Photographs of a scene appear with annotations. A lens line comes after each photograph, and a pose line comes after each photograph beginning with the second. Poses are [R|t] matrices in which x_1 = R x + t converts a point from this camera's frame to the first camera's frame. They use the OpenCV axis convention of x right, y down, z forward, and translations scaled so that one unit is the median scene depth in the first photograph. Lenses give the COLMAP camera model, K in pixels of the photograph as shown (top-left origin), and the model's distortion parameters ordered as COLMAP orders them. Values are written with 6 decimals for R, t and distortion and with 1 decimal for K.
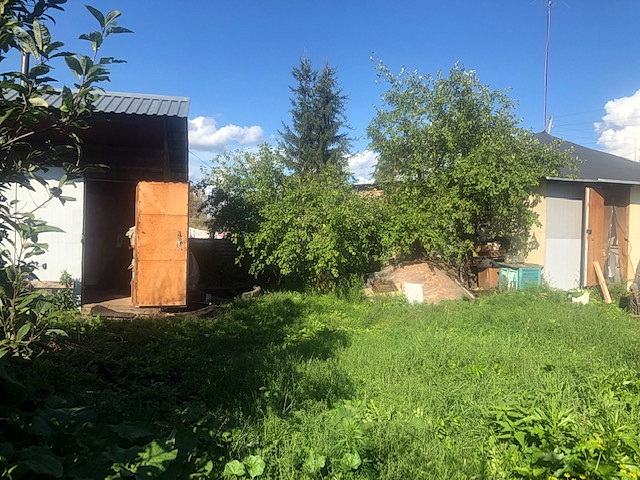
lens RADIAL K [[511.8, 0, 321.7], [0, 511.8, 235.6], [0, 0, 1]] dist [0.006722, -0.012431]
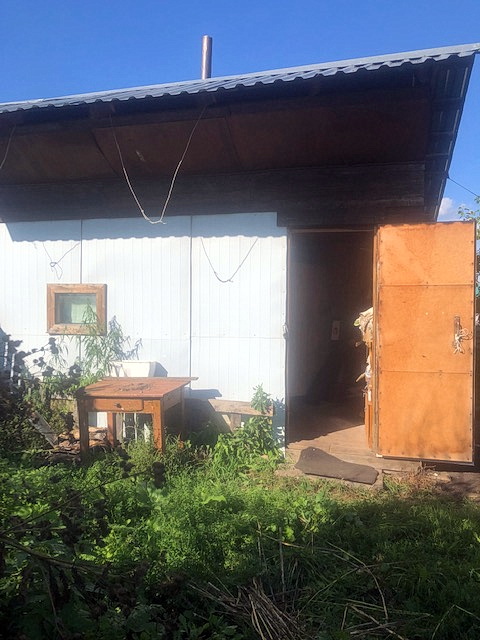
lens RADIAL K [[511.8, 0, 240.4], [0, 511.8, 318.5], [0, 0, 1]] dist [0.006722, -0.012431]
pose [[0.866455, -0.010734, -0.499139, -0.212232], [0.009573, 0.999942, -0.004886, -0.006555], [0.499163, -0.000545, 0.866508, 0.450636]]
